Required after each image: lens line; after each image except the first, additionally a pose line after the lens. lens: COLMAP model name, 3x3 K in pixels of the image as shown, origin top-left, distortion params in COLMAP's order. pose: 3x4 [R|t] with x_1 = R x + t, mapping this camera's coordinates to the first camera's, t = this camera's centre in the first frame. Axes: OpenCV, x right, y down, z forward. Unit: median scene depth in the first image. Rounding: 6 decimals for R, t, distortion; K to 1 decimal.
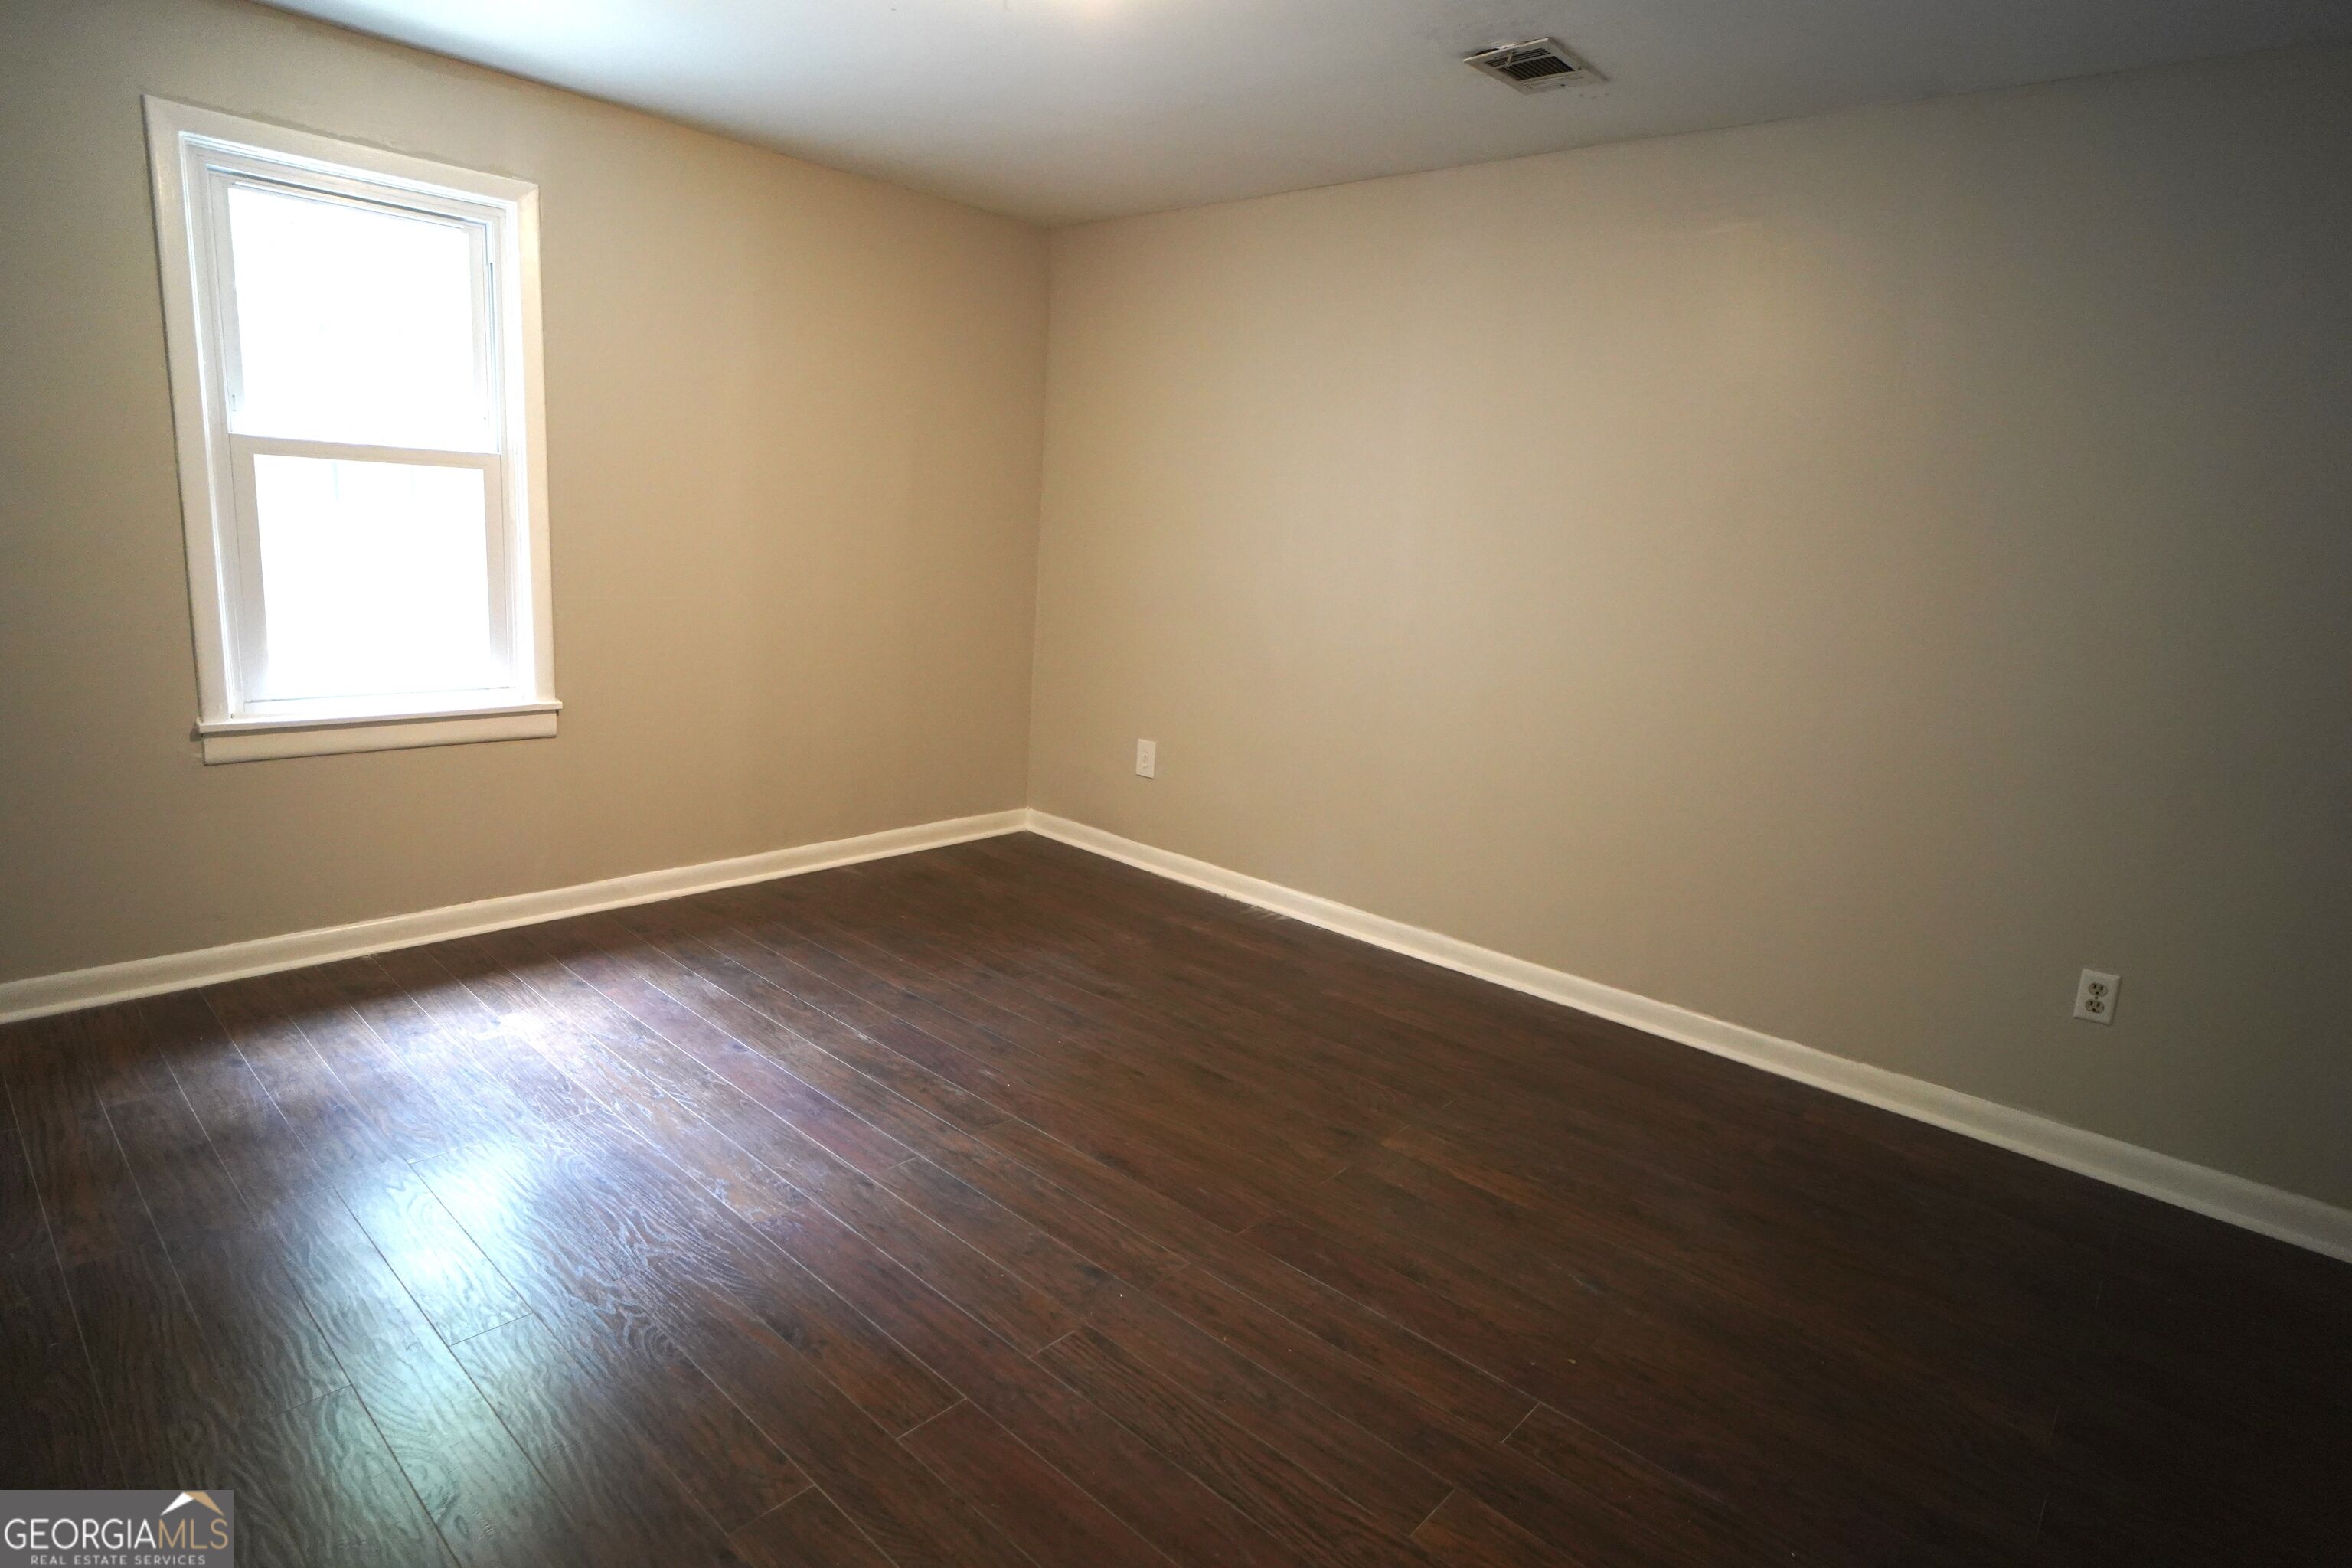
lens RADIAL K [[1231.3, 0, 1184.6], [0, 1231.3, 781.4], [0, 0, 1]] dist [-0.047120, 0.024236]
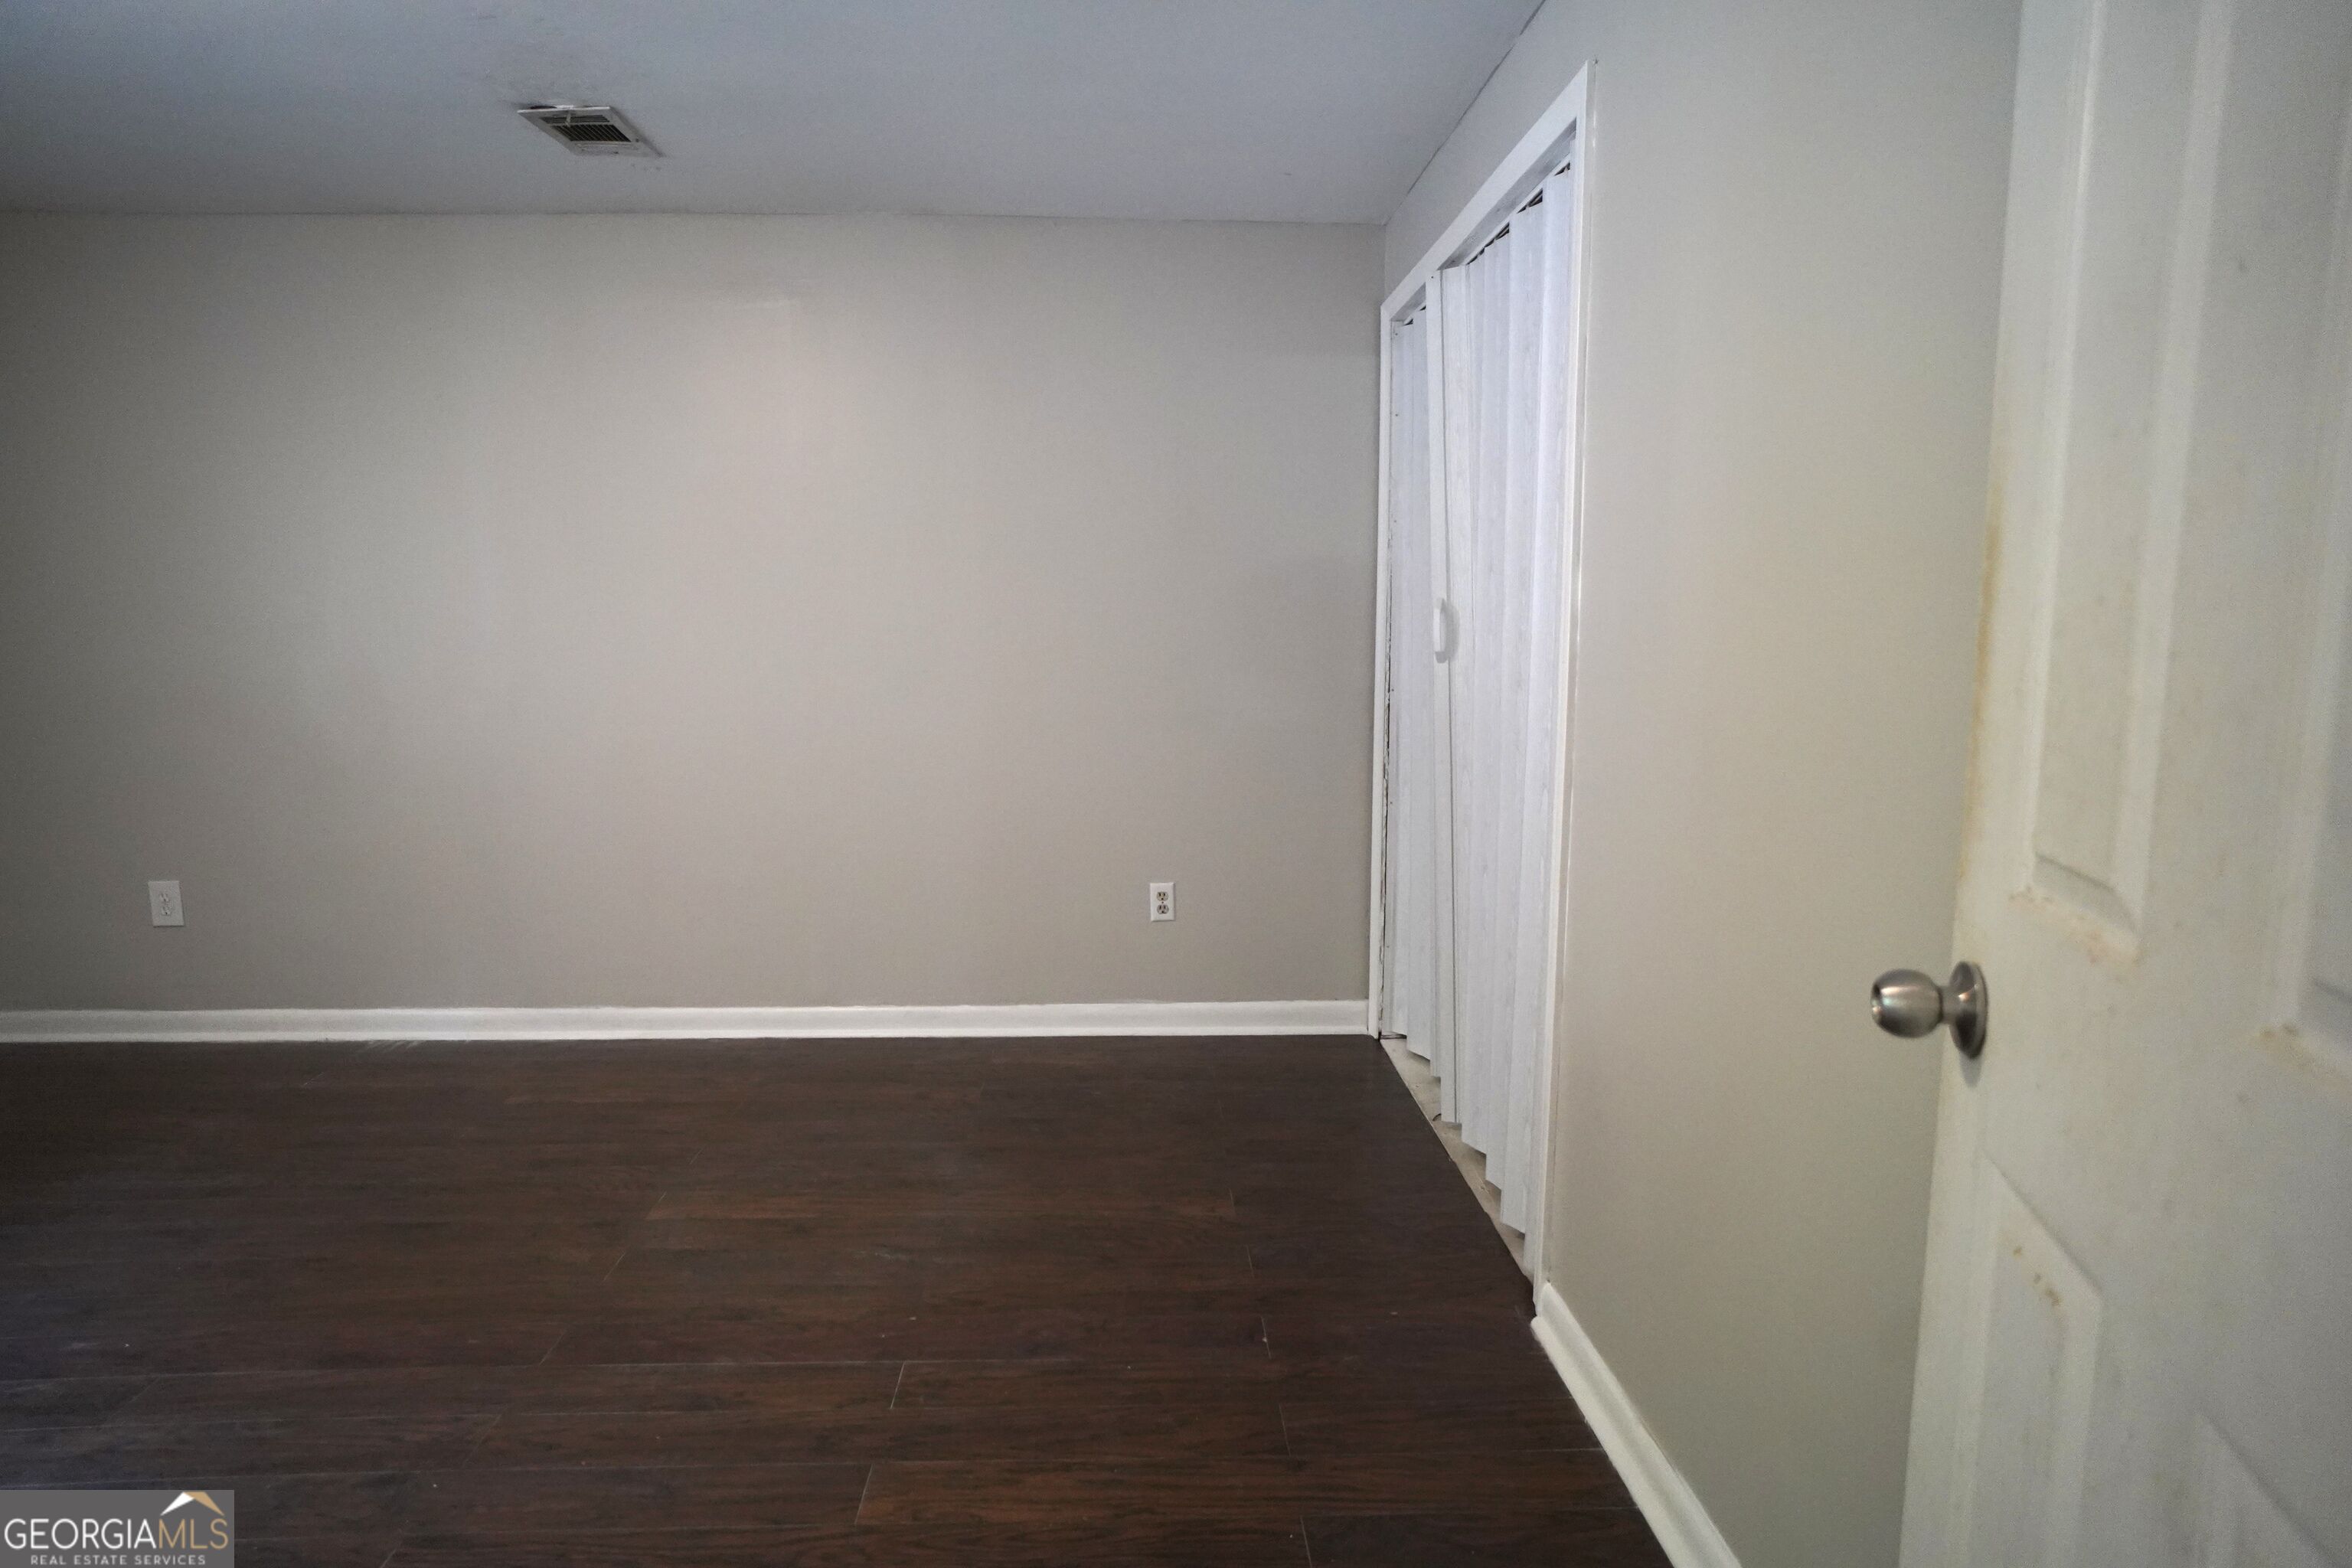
lens RADIAL K [[1231.3, 0, 1164.6], [0, 1231.3, 792.3], [0, 0, 1]] dist [-0.047120, 0.024236]
pose [[0.715189, -0.166656, 0.678771, -0.152157], [0.191830, 0.980667, 0.038657, 0.008027], [-0.672090, 0.102562, 0.733332, -0.011022]]
